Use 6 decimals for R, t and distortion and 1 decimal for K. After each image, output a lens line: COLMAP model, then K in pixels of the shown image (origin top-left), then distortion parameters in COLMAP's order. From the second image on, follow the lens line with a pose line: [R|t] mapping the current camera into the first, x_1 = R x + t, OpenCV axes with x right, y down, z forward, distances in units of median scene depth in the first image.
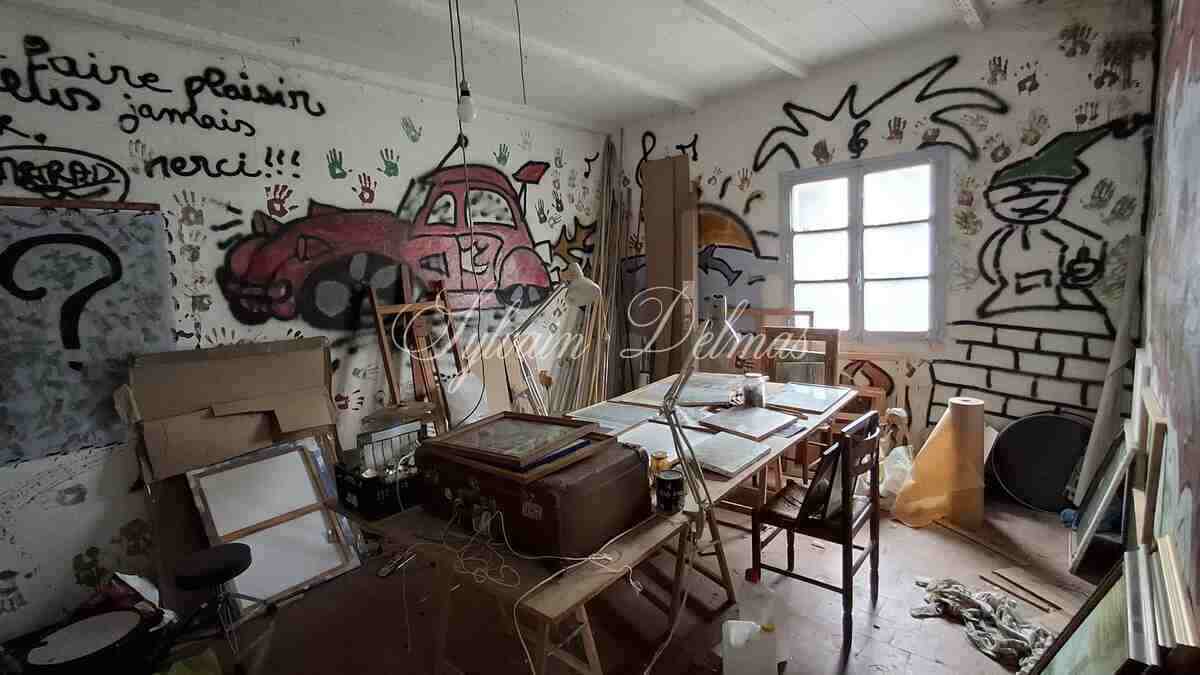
lens RADIAL K [[560.0, 0, 600.9], [0, 560.0, 338.5], [0, 0, 1]] dist [-0.003779, -0.000396]
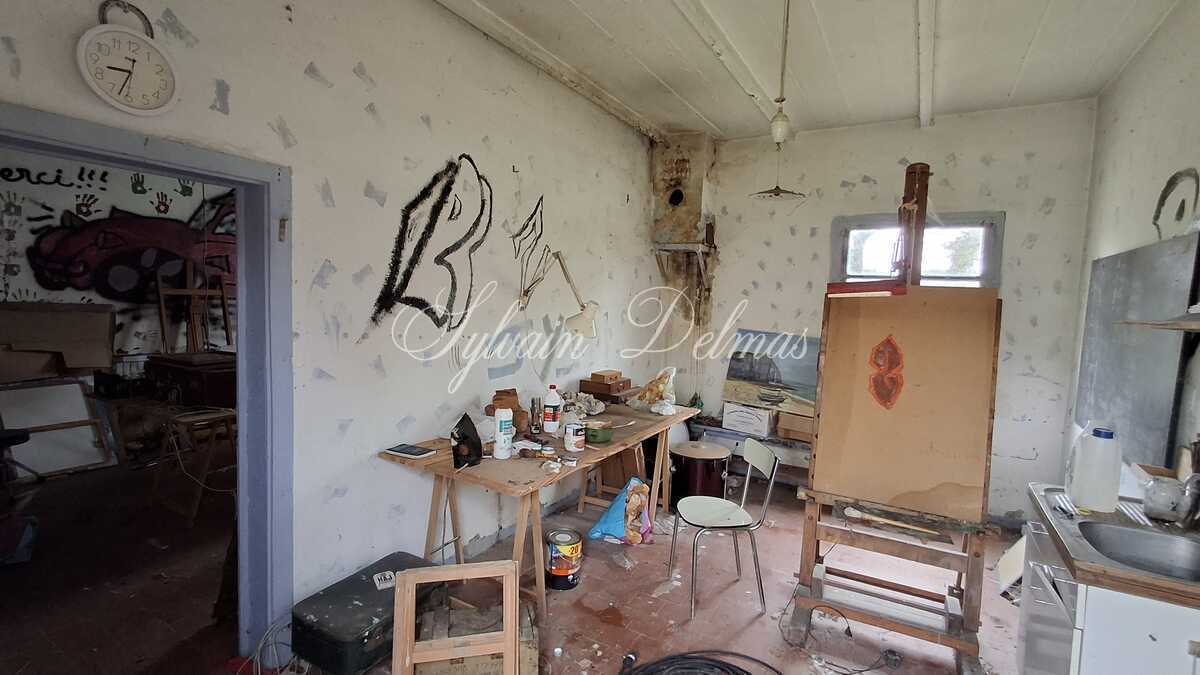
lens RADIAL K [[560.0, 0, 598.6], [0, 560.0, 340.0], [0, 0, 1]] dist [-0.003779, -0.000396]
pose [[0.973768, 0.091478, 0.208344, 0.414536], [-0.082267, 0.995228, -0.052470, 0.058702], [-0.212149, 0.033953, 0.976647, -0.627379]]
